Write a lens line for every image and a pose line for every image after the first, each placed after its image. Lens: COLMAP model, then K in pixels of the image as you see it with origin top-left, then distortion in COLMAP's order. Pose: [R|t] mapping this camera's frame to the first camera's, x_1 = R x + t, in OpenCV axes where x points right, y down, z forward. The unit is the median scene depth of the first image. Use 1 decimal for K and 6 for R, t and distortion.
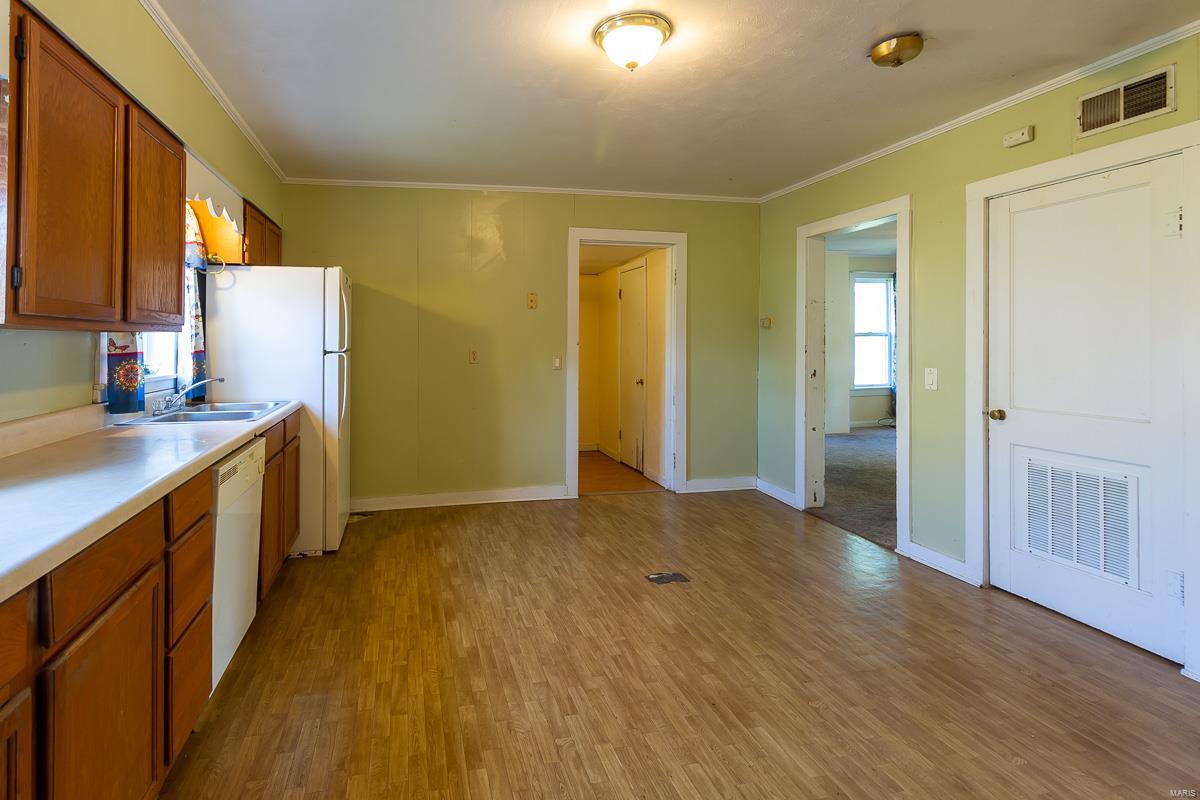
lens RADIAL K [[553.9, 0, 635.3], [0, 553.9, 331.3], [0, 0, 1]] dist [-0.000904, -0.000218]
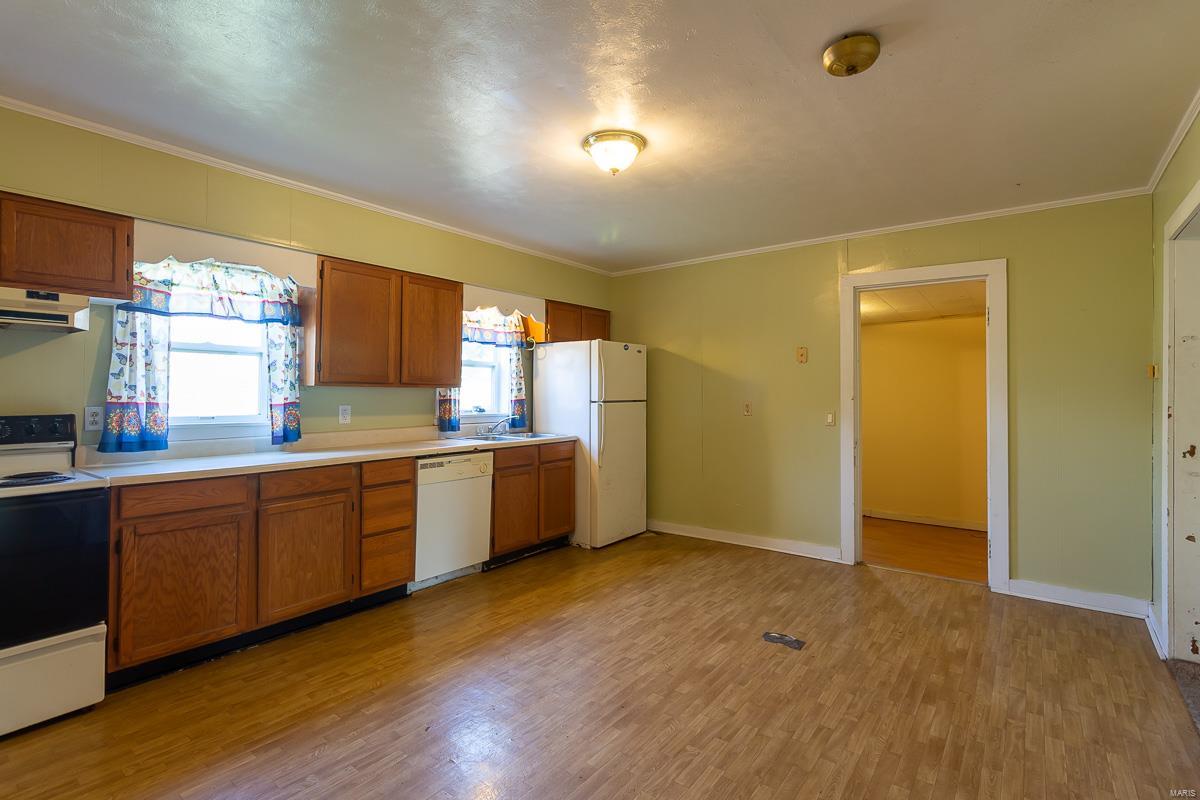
lens RADIAL K [[565.3, 0, 600.6], [0, 565.3, 379.2], [0, 0, 1]] dist [-0.001572, -0.000180]
pose [[0.661418, -0.010129, -0.749949, 0.586213], [0.004117, 0.999943, -0.009875, -0.004778], [0.750006, 0.003444, 0.661422, 0.098919]]
